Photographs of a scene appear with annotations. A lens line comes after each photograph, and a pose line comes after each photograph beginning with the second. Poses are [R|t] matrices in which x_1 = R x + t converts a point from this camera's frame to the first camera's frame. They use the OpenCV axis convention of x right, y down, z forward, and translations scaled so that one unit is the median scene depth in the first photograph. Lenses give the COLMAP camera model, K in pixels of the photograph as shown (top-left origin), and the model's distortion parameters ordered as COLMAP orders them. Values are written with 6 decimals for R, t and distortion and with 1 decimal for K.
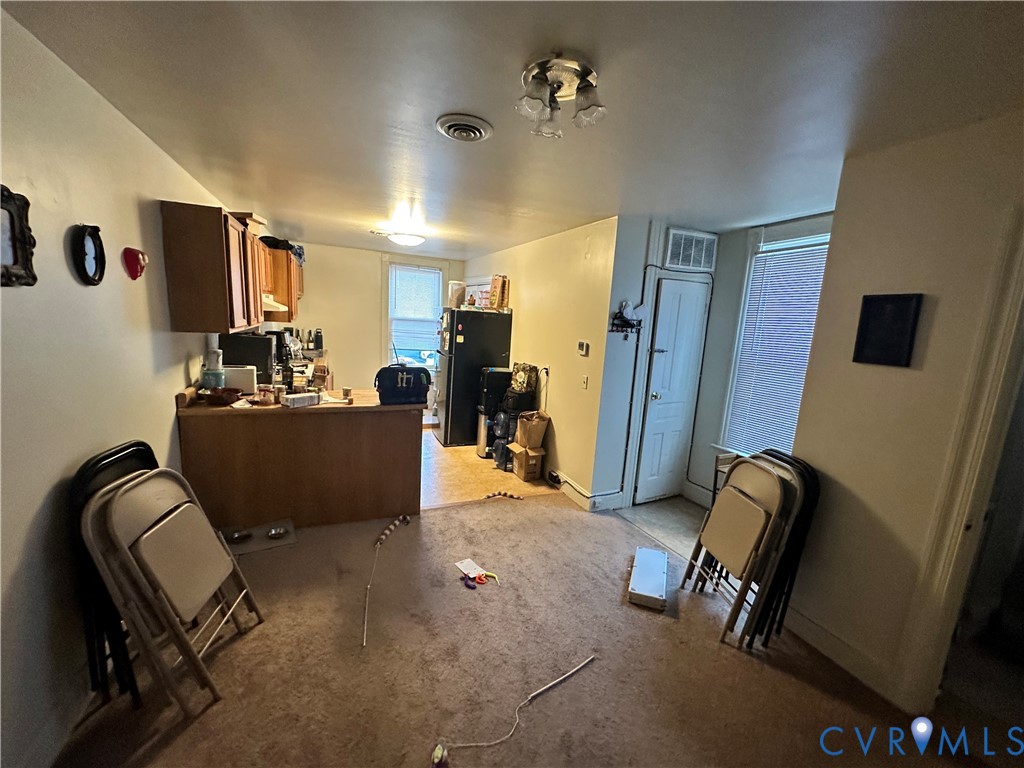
lens RADIAL K [[407.3, 0, 512.3], [0, 407.3, 383.2], [0, 0, 1]] dist [-0.000824, 0.000421]
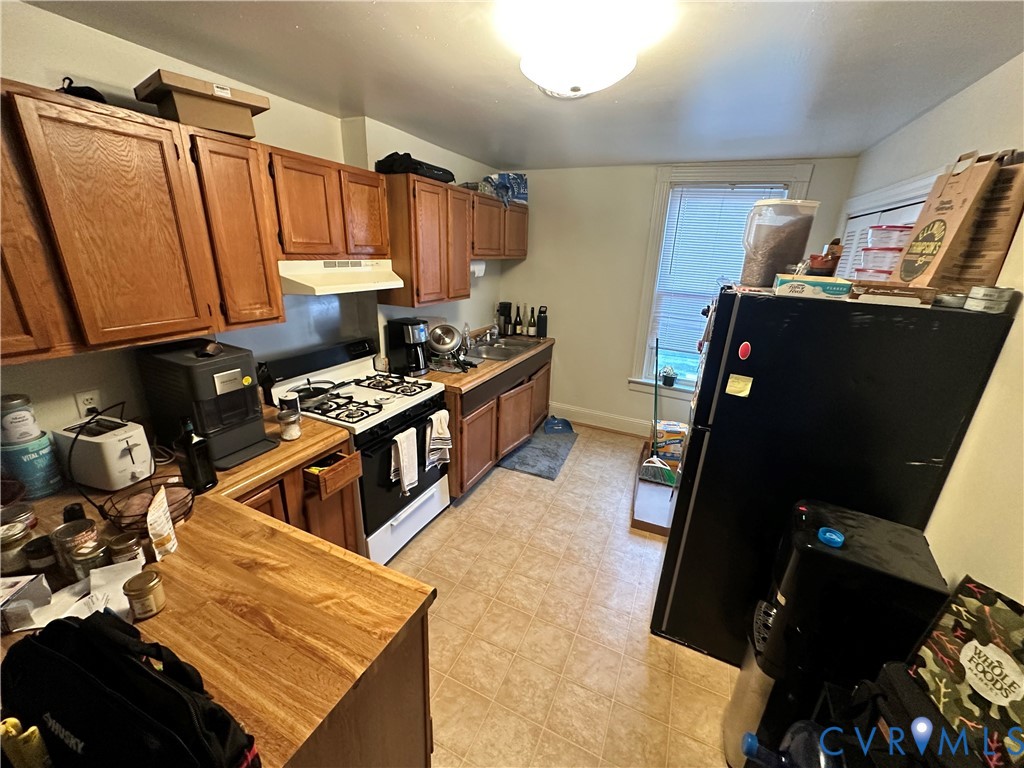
lens RADIAL K [[407.3, 0, 514.5], [0, 407.3, 388.6], [0, 0, 1]] dist [-0.000824, 0.000421]
pose [[0.680227, 0.202386, -0.704508, -0.021397], [-0.117305, 0.978796, 0.167920, -0.128855], [0.723554, -0.031581, 0.689545, 0.604879]]
